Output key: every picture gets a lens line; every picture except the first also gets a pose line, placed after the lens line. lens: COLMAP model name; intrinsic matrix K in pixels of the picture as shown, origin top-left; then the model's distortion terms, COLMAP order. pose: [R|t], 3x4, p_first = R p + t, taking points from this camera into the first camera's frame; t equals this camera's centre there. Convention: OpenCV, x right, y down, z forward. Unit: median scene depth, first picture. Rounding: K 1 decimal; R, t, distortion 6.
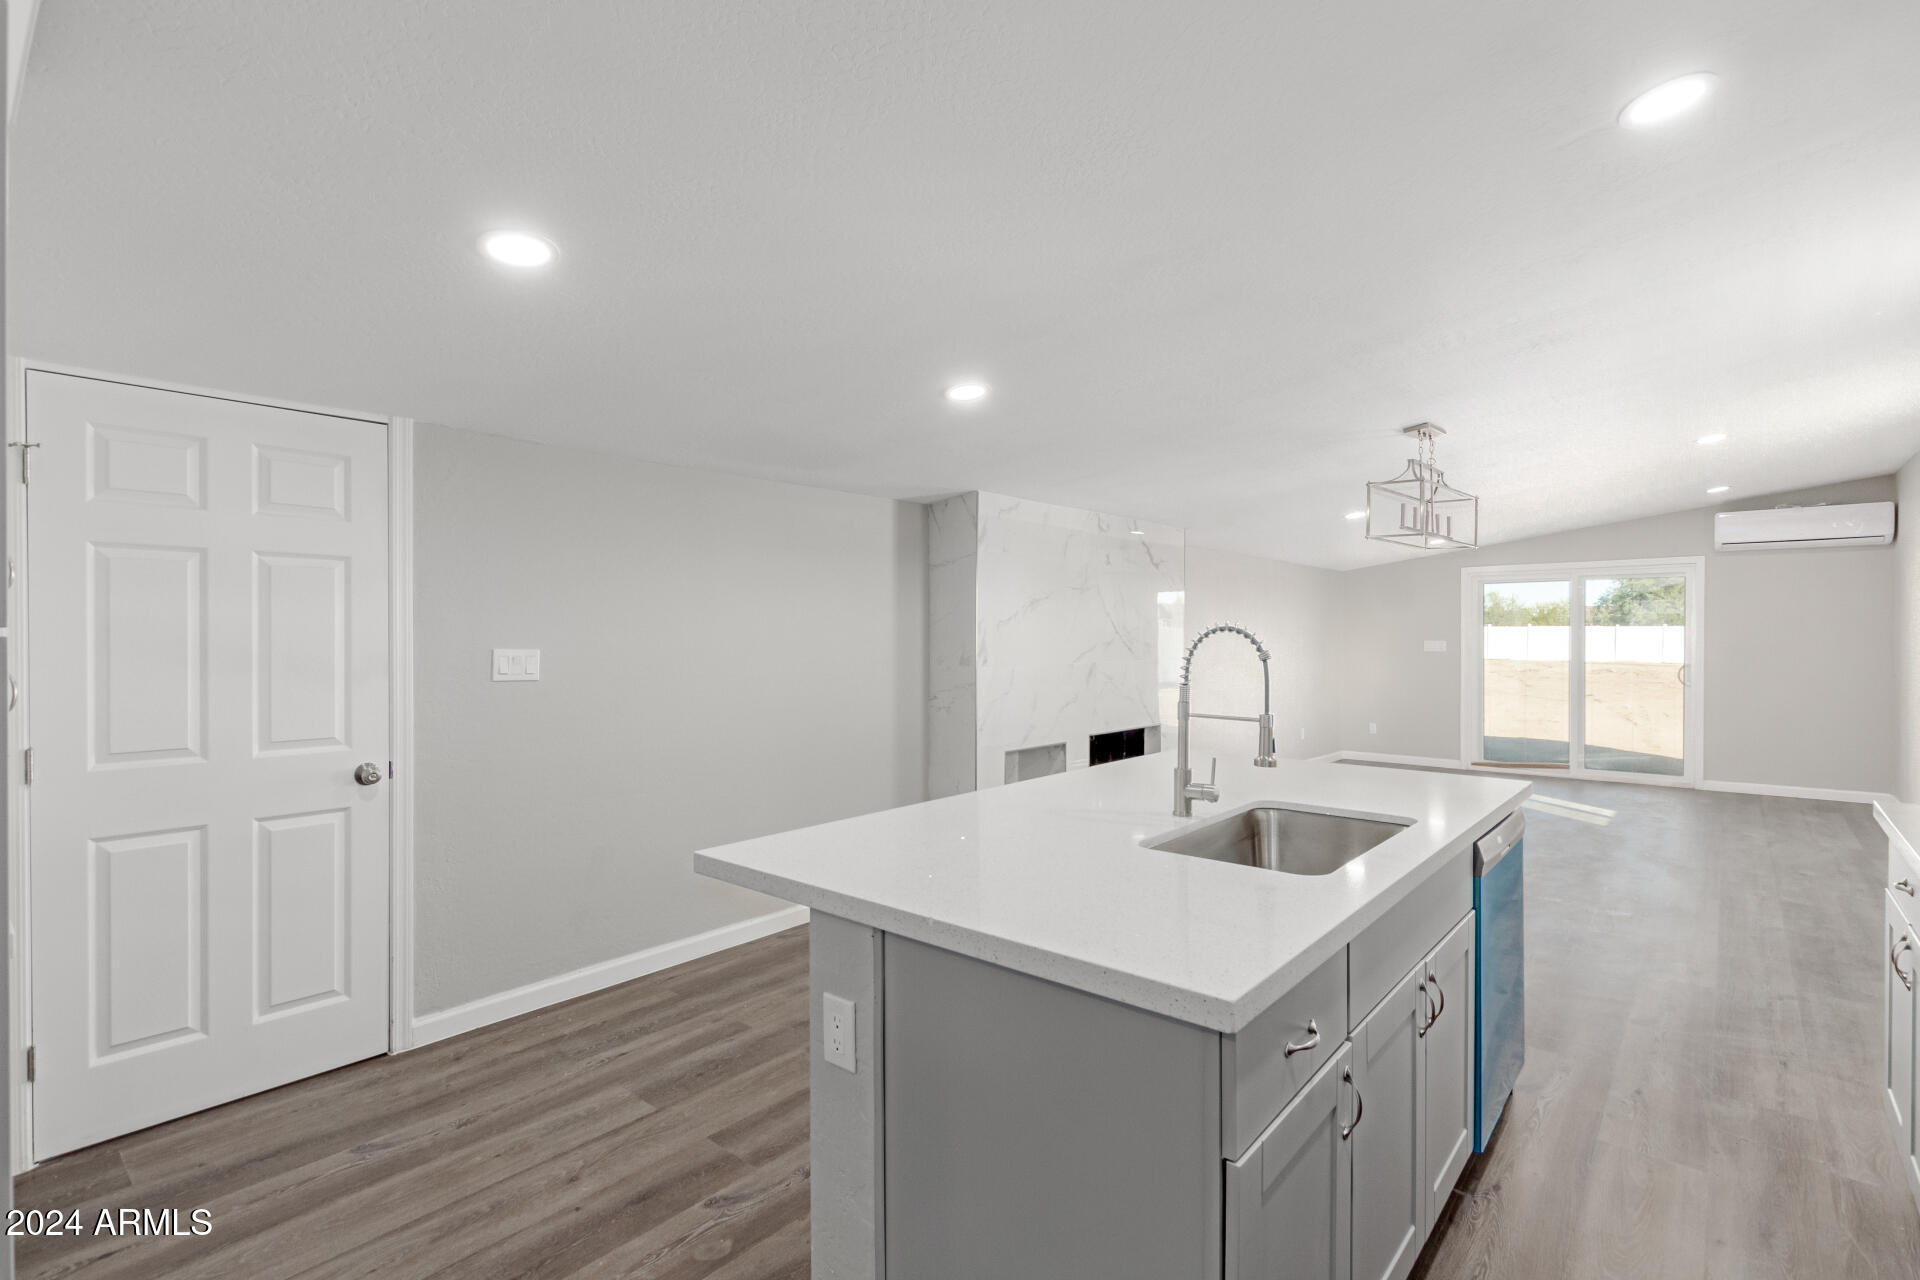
lens RADIAL K [[894.6, 0, 957.0], [0, 894.6, 636.2], [0, 0, 1]] dist [0.007281, -0.001275]
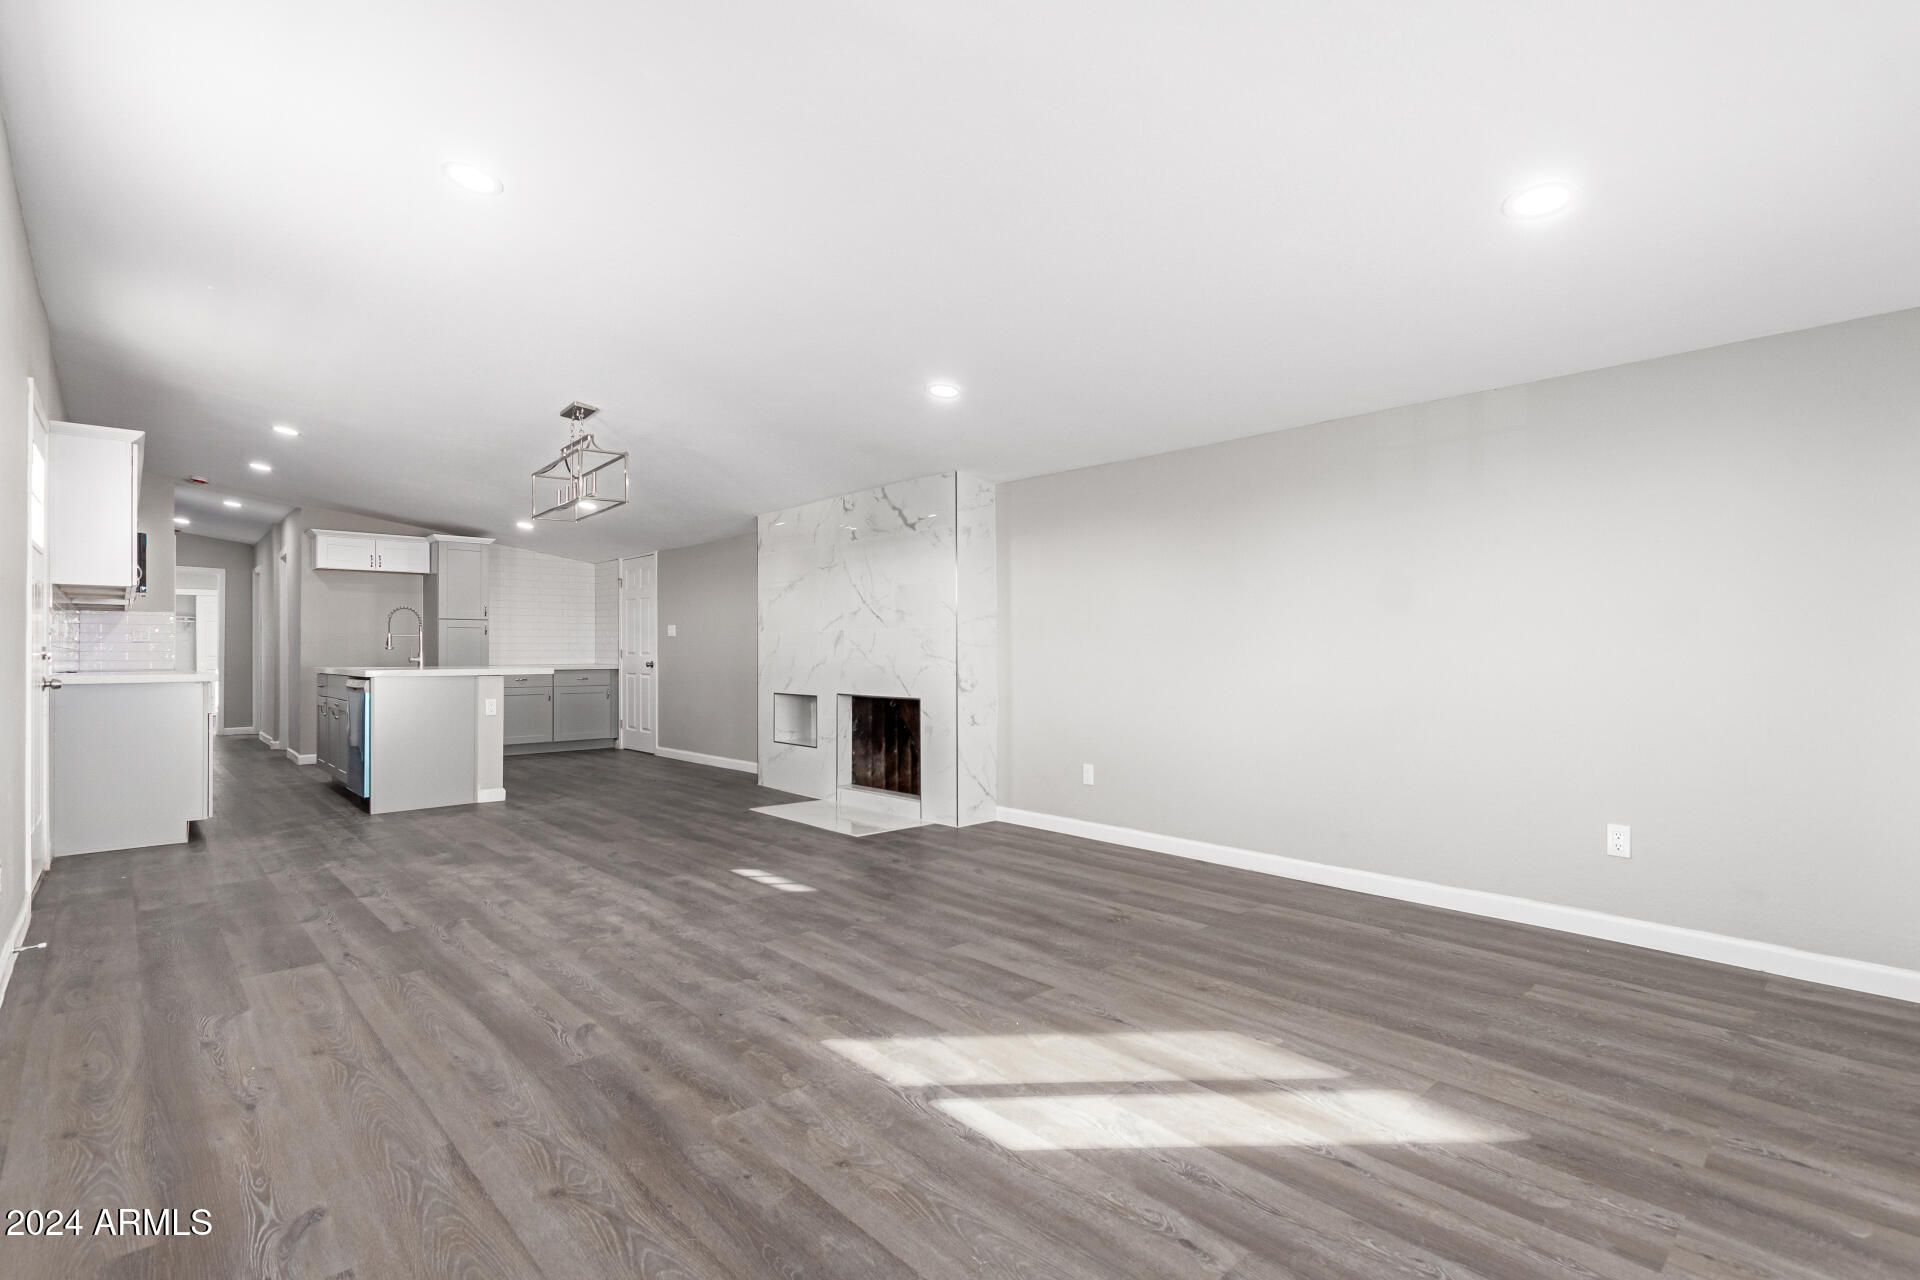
lens RADIAL K [[894.6, 0, 960.8], [0, 894.6, 644.5], [0, 0, 1]] dist [0.007281, -0.001275]
pose [[-0.103598, -0.010181, -0.994567, 1.162883], [-0.002081, 0.999948, -0.010019, 0.054043], [0.994617, 0.001032, -0.103614, 1.169673]]
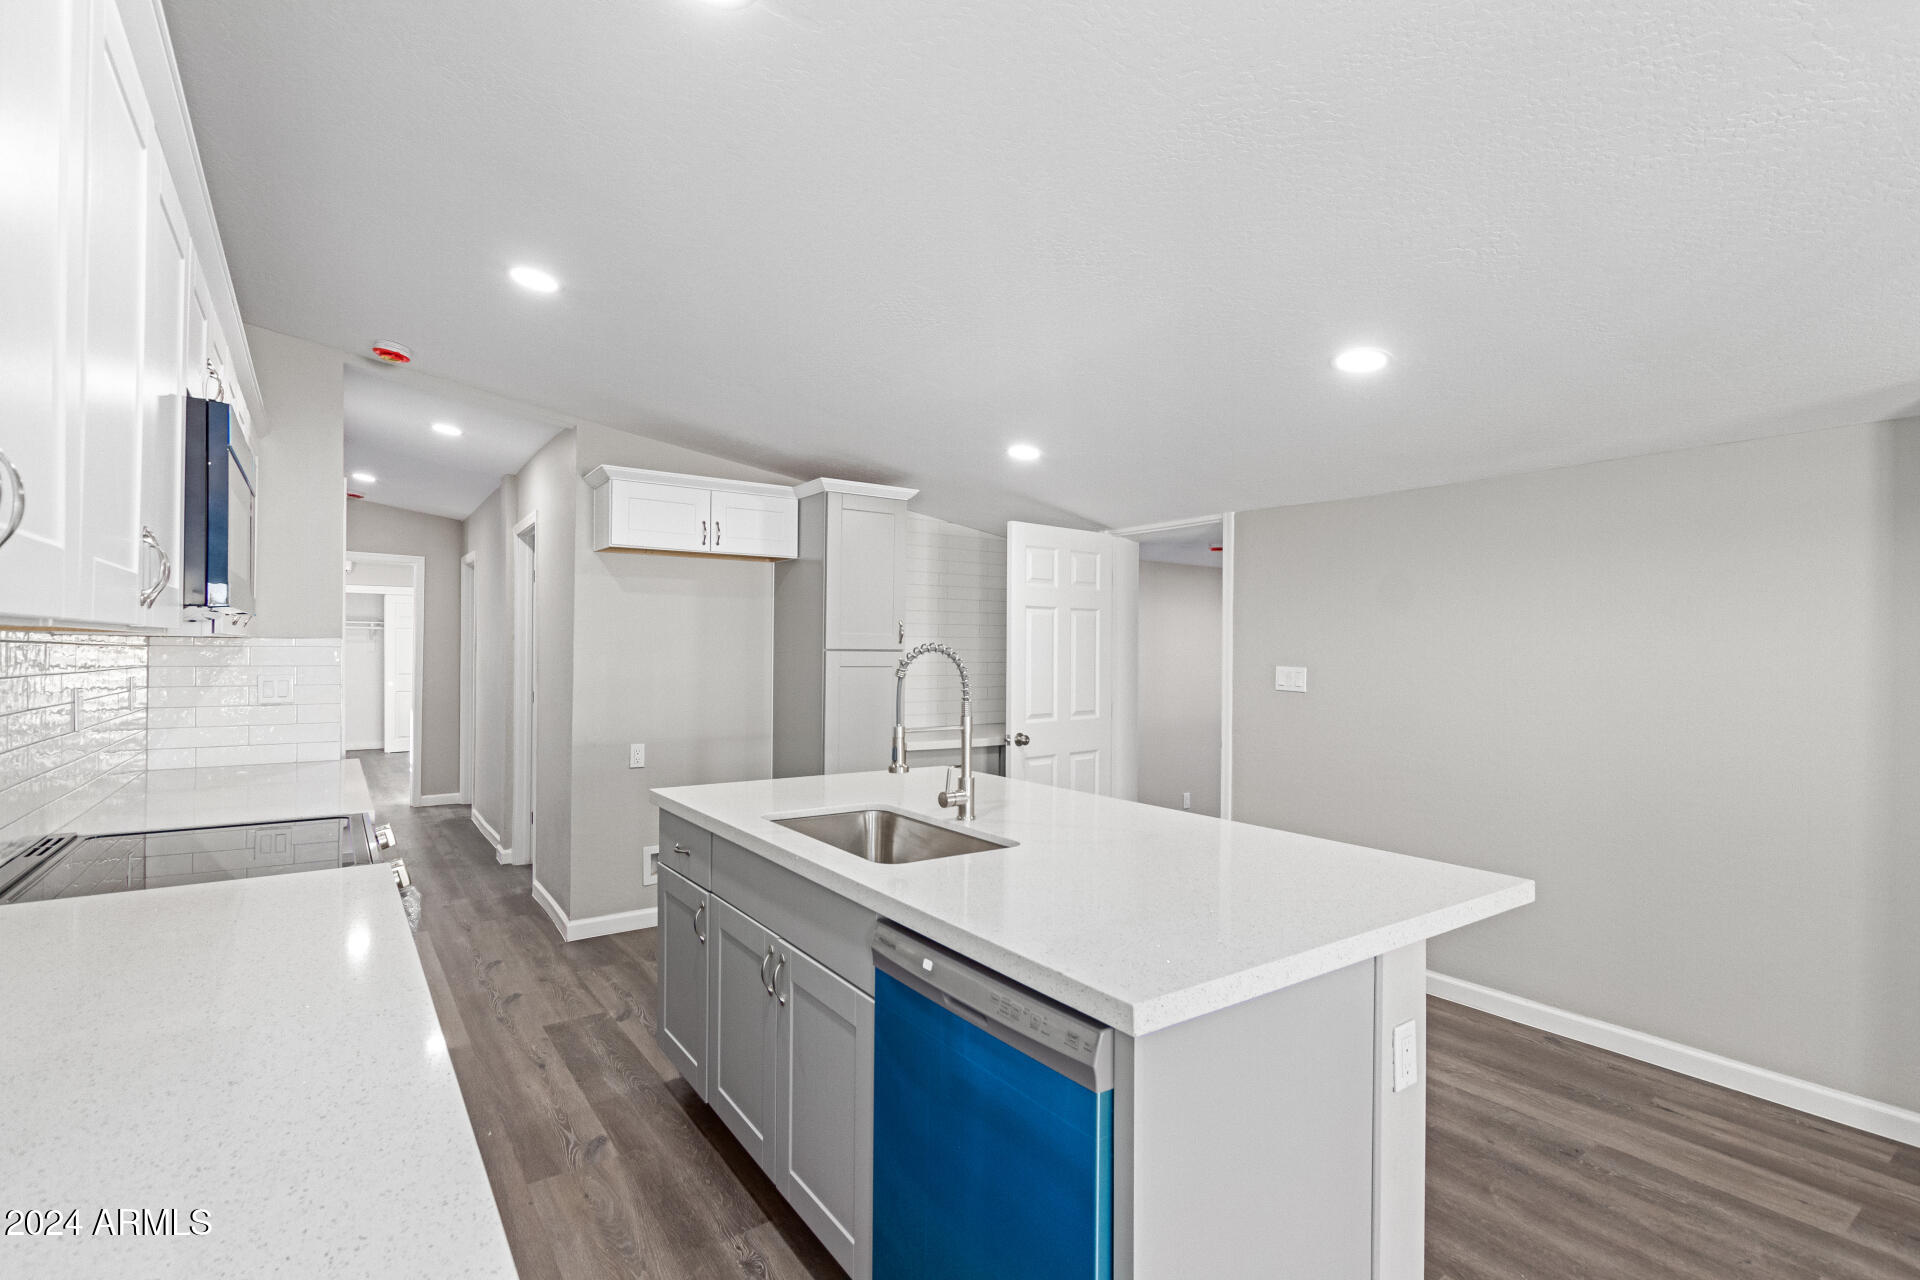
lens RADIAL K [[894.6, 0, 956.3], [0, 894.6, 644.0], [0, 0, 1]] dist [0.007281, -0.001275]
pose [[-0.239898, -0.007504, -0.970769, 0.477321], [-0.013832, 0.999895, -0.004311, -0.003388], [0.970700, 0.012394, -0.239977, 0.453146]]
